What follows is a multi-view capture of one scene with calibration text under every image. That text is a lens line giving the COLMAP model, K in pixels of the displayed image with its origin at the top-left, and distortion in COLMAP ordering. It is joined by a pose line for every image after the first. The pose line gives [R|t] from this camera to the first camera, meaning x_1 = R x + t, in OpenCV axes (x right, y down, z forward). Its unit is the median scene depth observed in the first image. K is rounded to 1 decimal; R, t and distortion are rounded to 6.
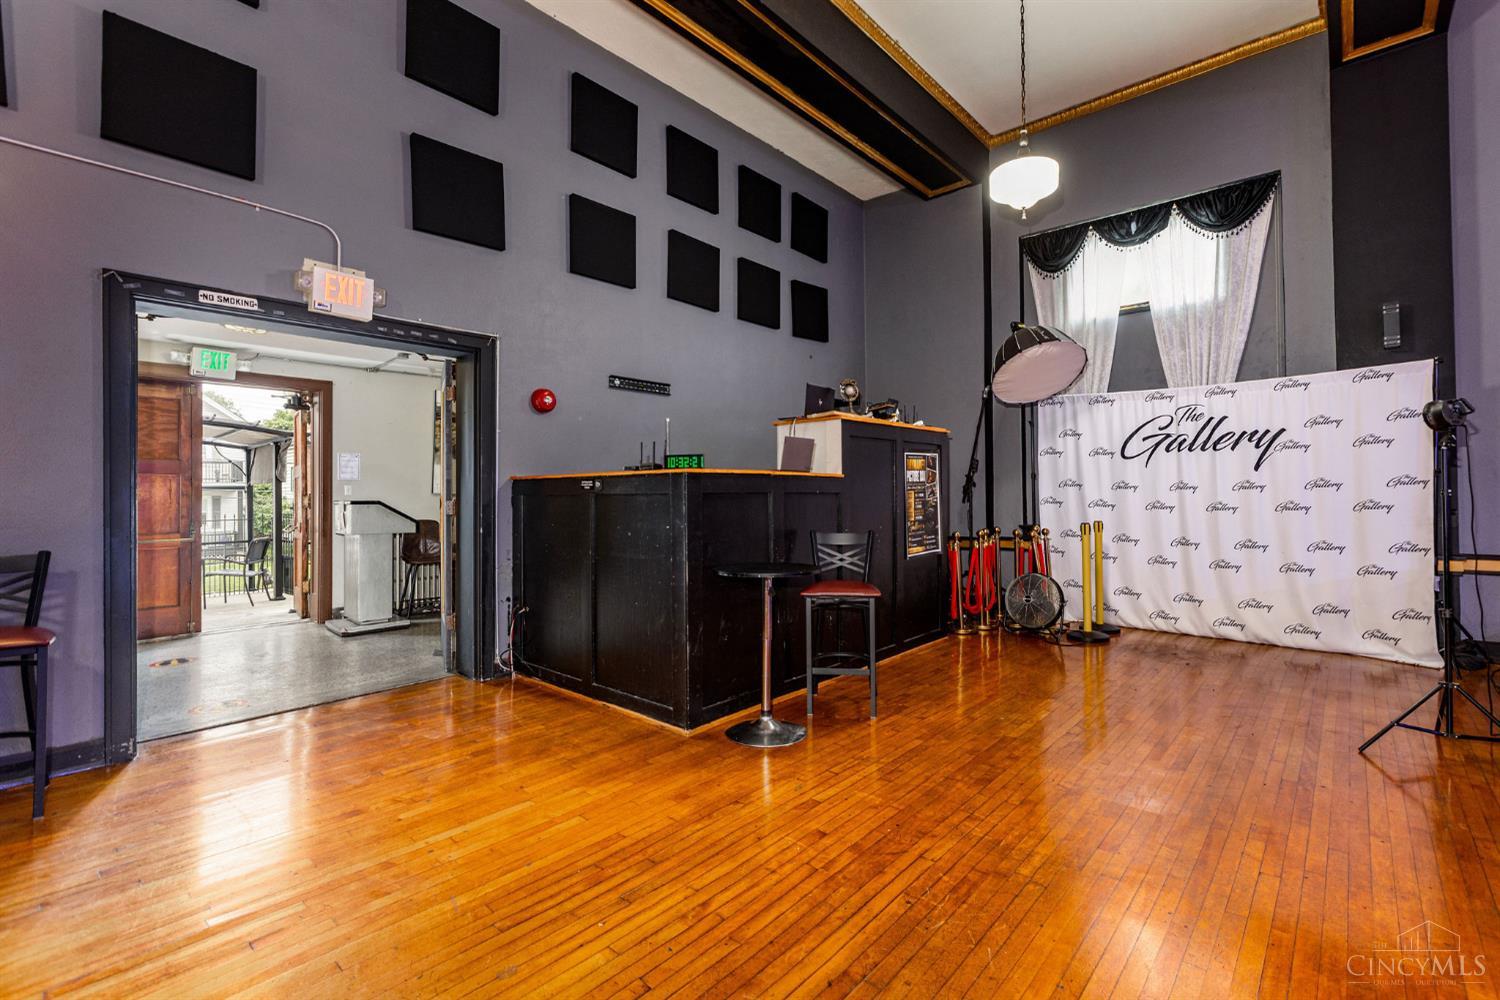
lens RADIAL K [[673.8, 0, 753.6], [0, 673.8, 485.8], [0, 0, 1]] dist [-0.003049, 0.000097]
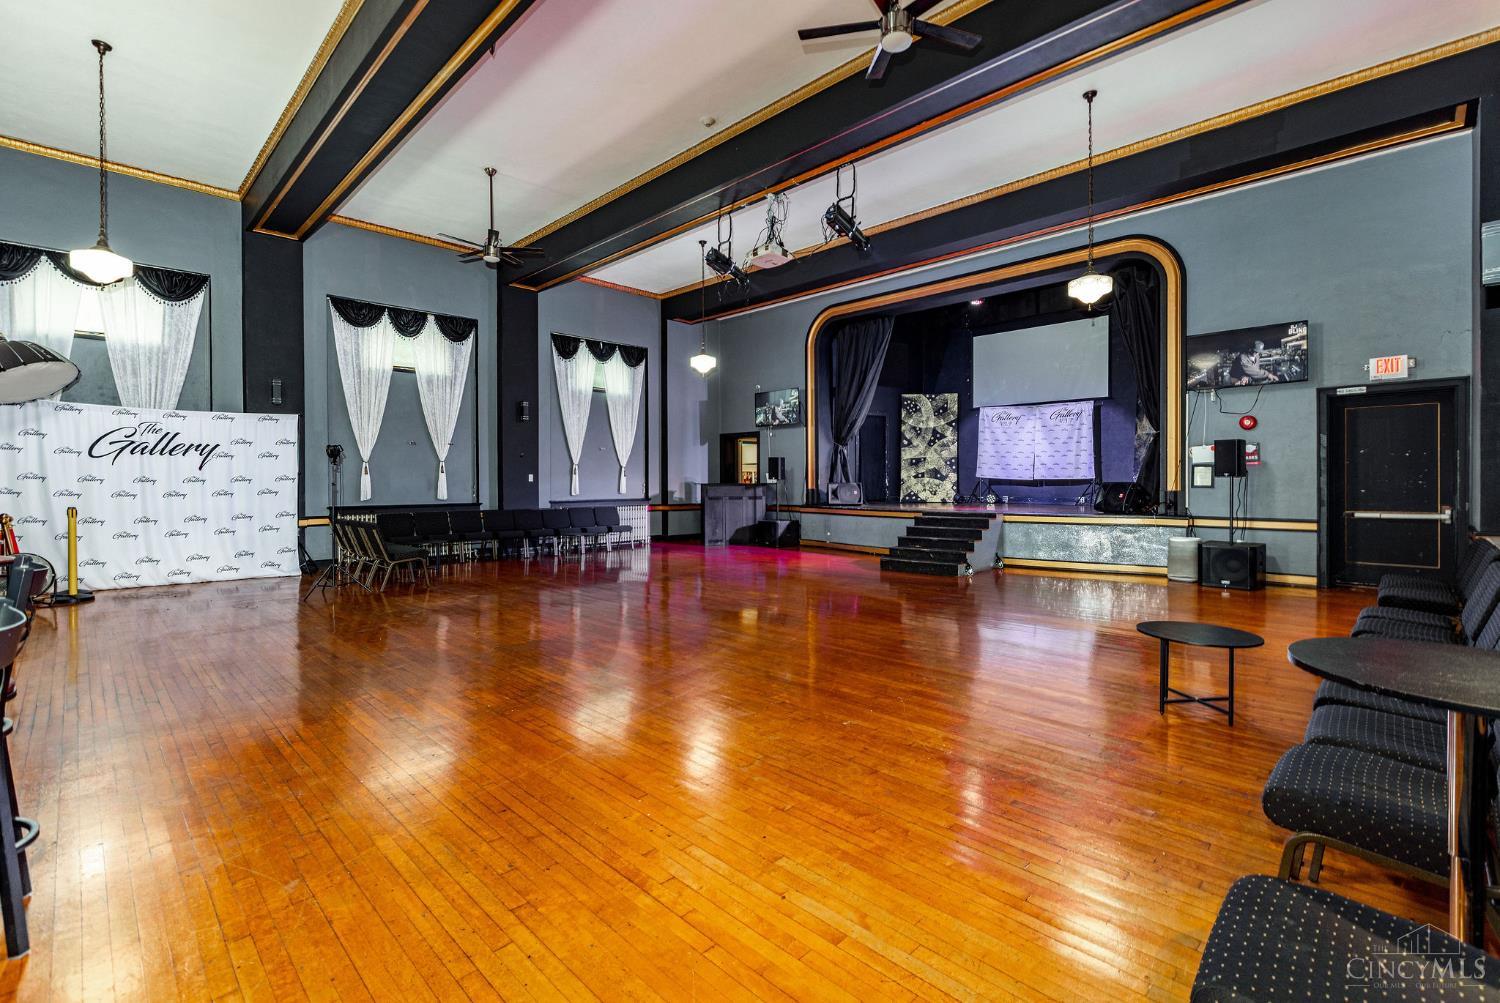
lens RADIAL K [[673.8, 0, 753.6], [0, 673.8, 487.3], [0, 0, 1]] dist [-0.003049, 0.000097]
pose [[0.054780, -0.003008, 0.998494, -0.673582], [-0.012425, 0.999916, 0.003694, -0.004466], [-0.998421, -0.012609, 0.054738, -0.326073]]
